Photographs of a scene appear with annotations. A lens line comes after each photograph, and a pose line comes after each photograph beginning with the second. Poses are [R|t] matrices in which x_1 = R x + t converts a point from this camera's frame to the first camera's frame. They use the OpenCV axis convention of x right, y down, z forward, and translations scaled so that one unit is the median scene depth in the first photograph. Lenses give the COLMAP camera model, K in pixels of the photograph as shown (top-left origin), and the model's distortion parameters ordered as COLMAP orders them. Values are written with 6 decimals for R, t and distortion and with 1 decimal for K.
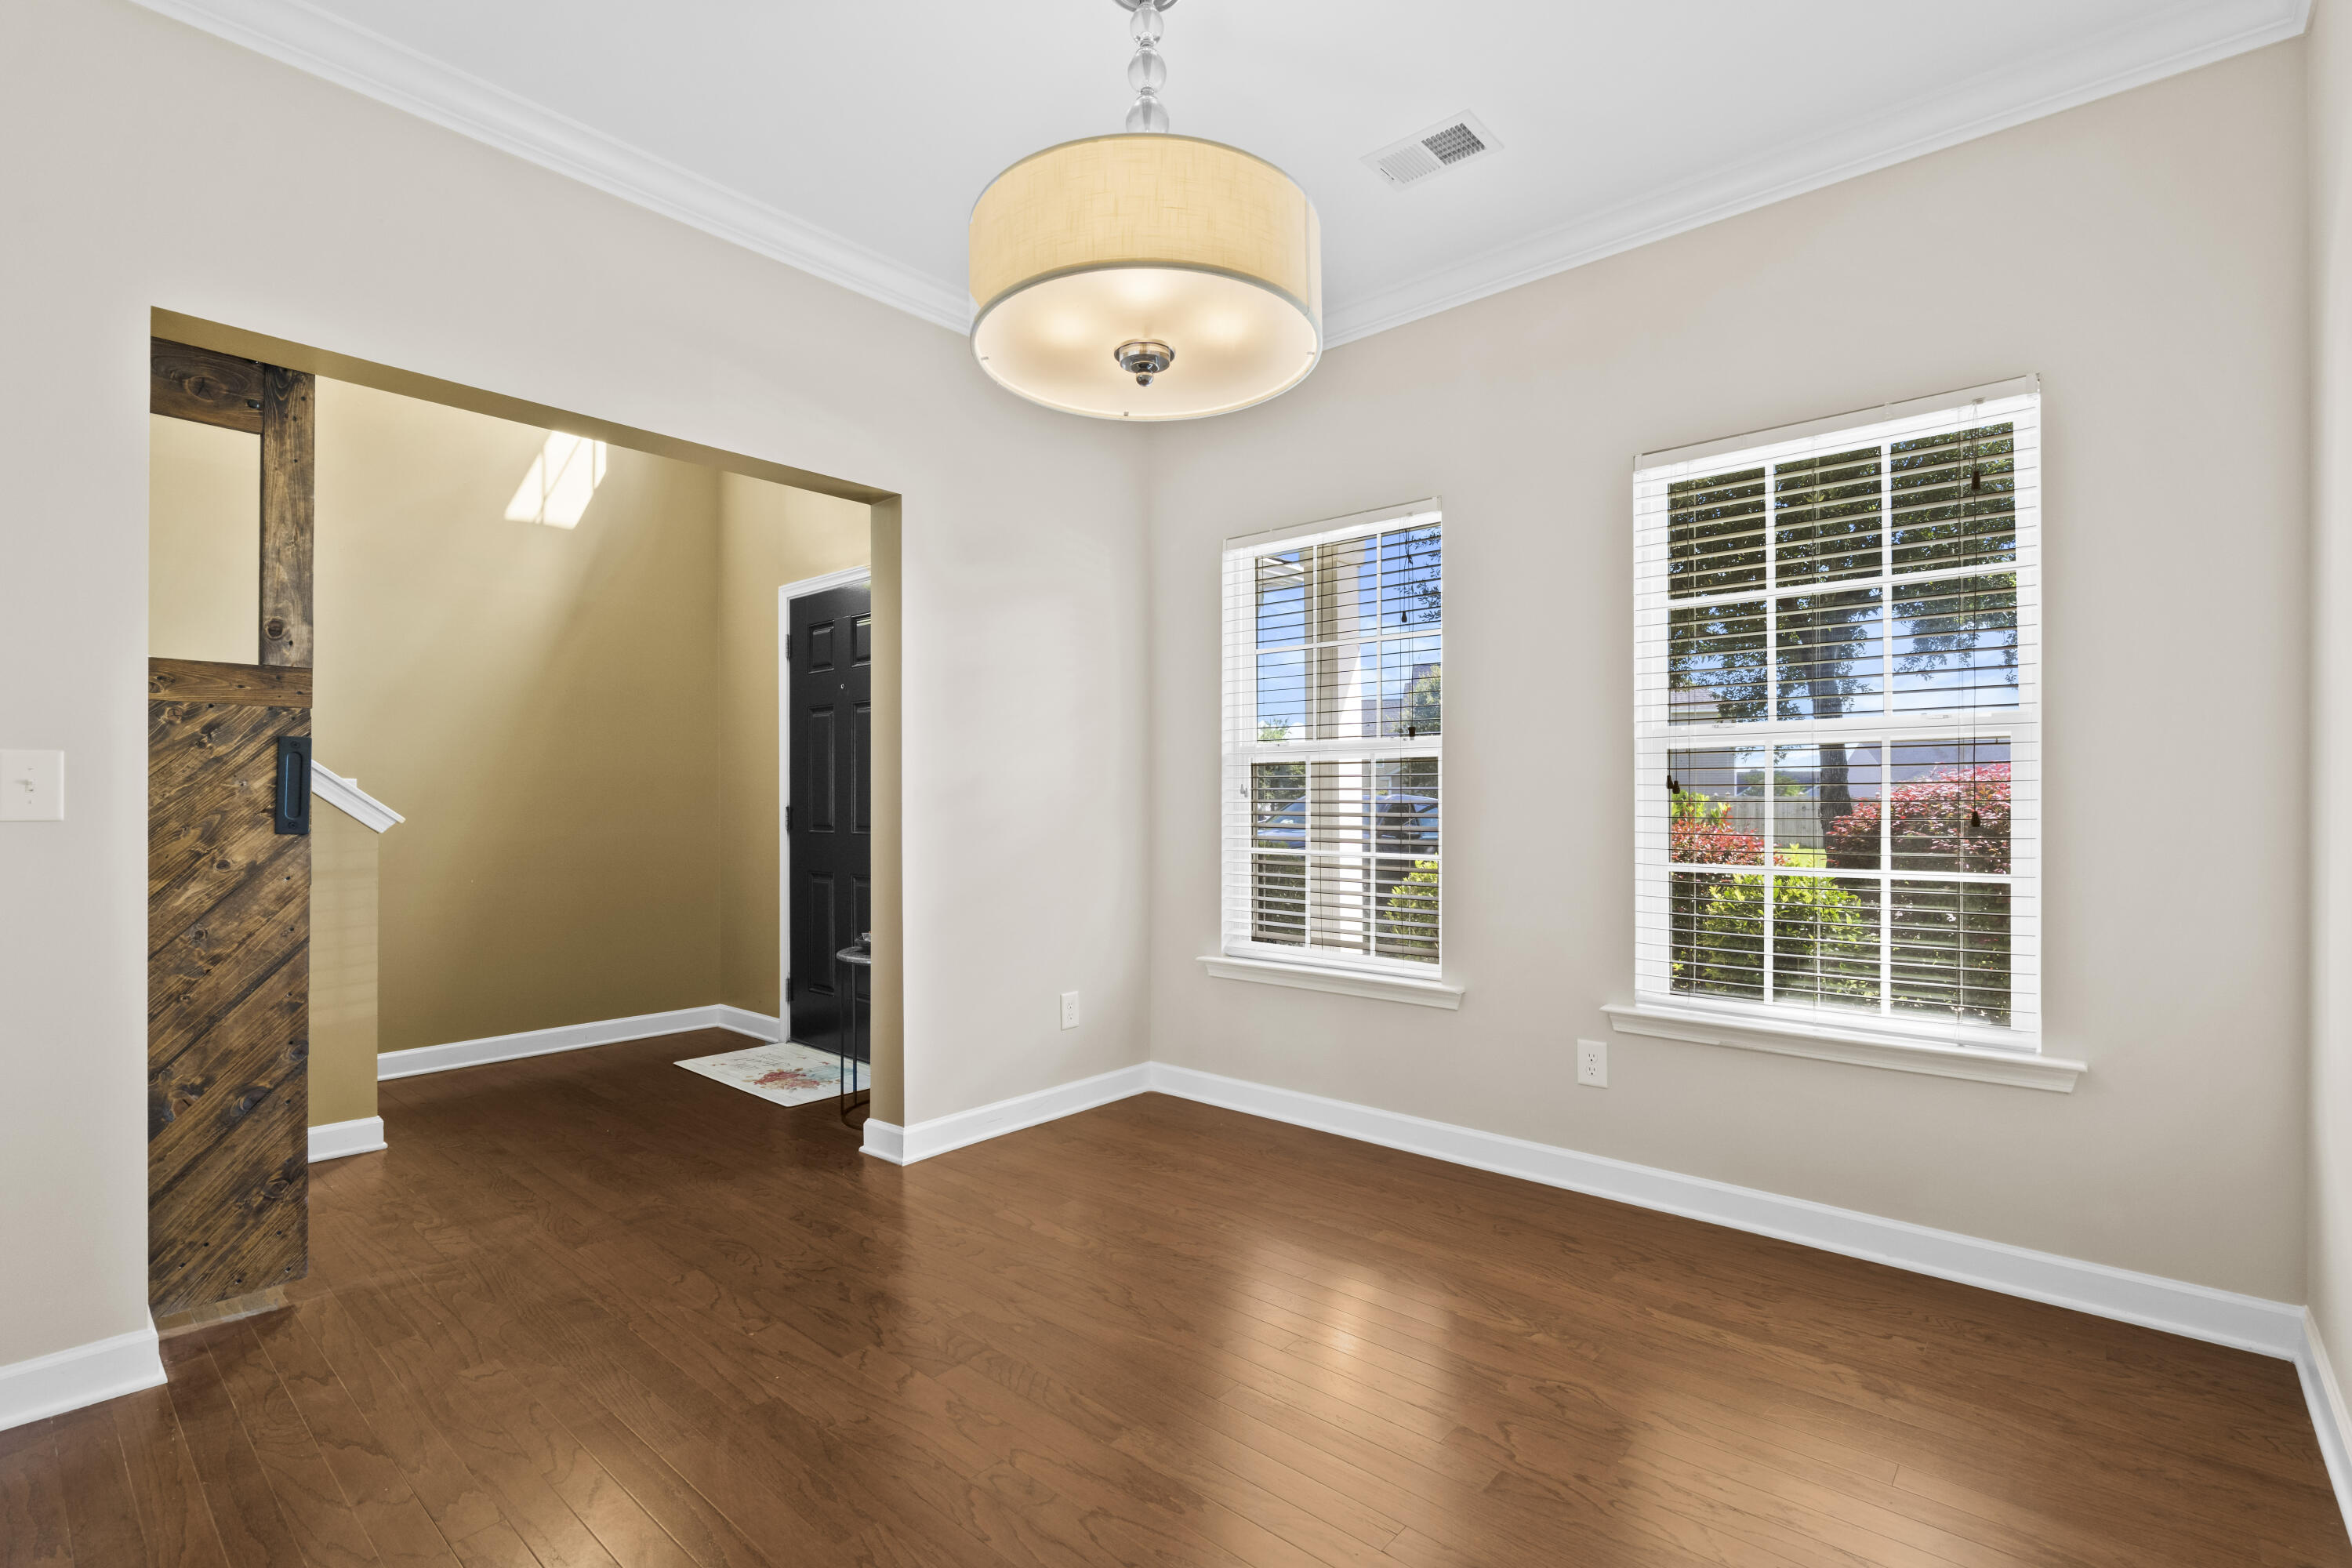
lens RADIAL K [[1073.2, 0, 1176.0], [0, 1073.2, 784.0], [0, 0, 1]] dist [-0.001810, -0.000231]
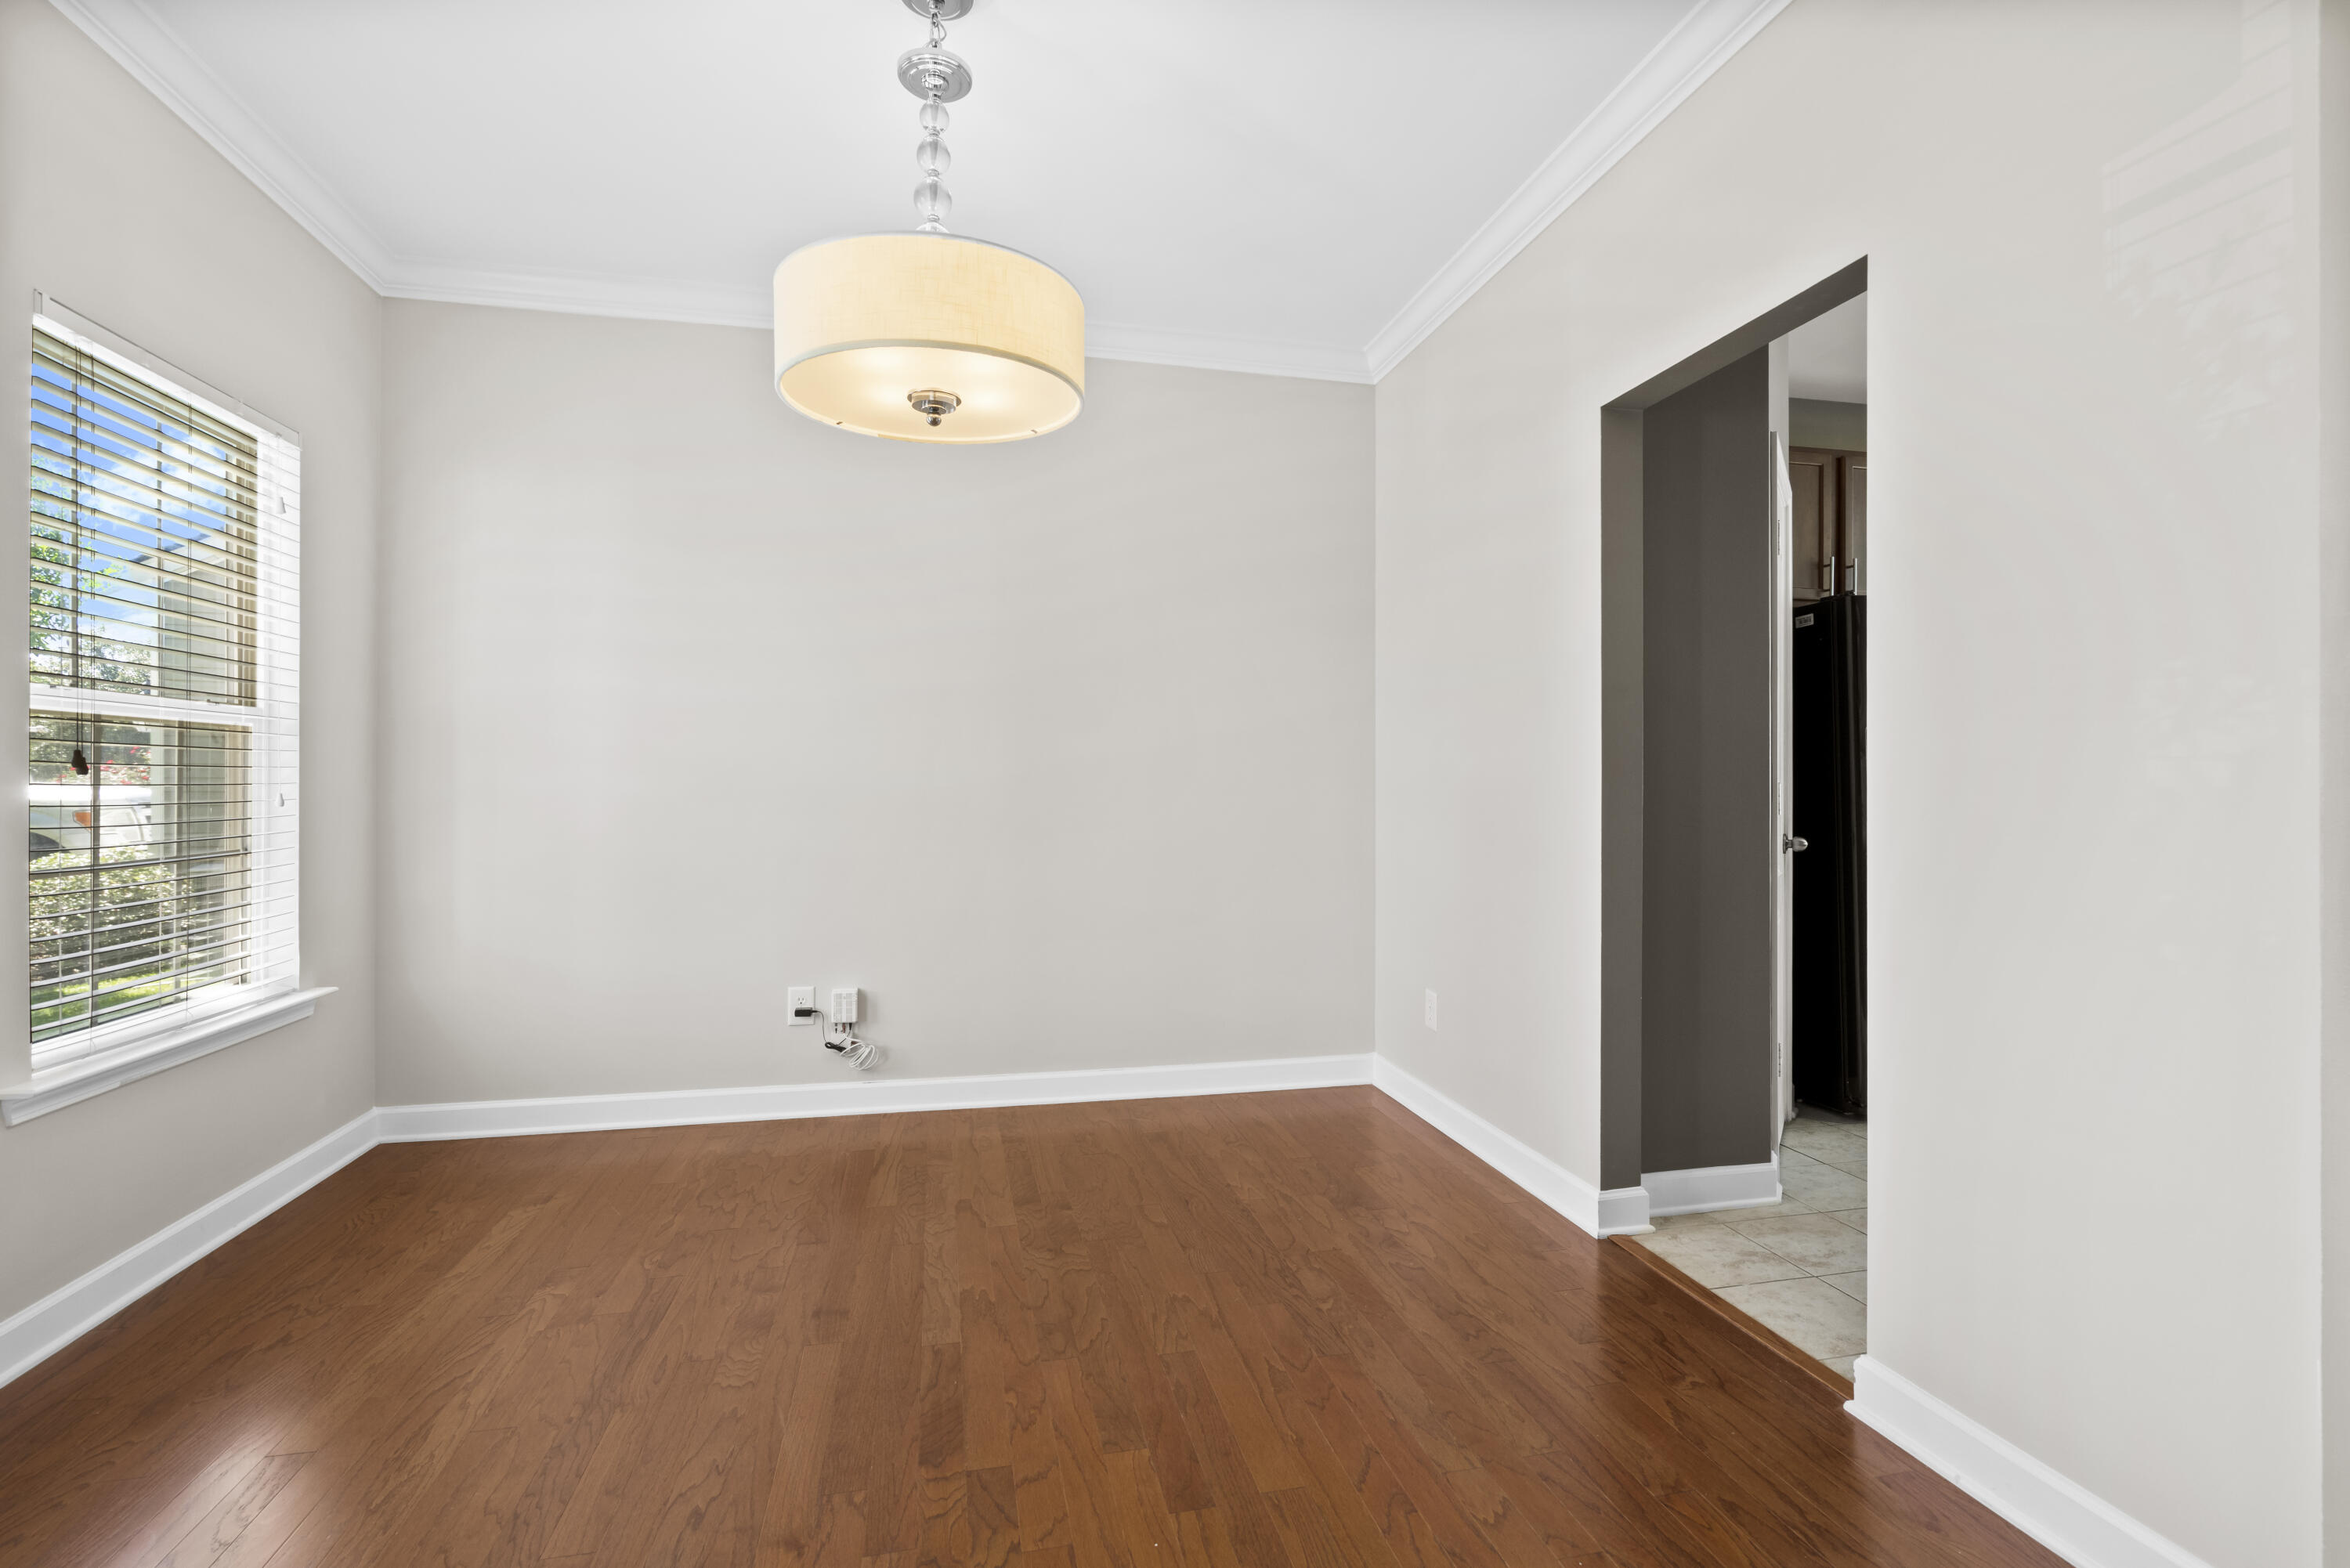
lens RADIAL K [[1072.2, 0, 1175.0], [0, 1072.2, 784.0], [0, 0, 1]] dist [-0.001810, -0.000231]
pose [[-0.806660, -0.000584, 0.591016, -0.773591], [-0.008856, 0.999899, -0.011099, 0.023171], [-0.590950, -0.014187, -0.806583, 1.506192]]
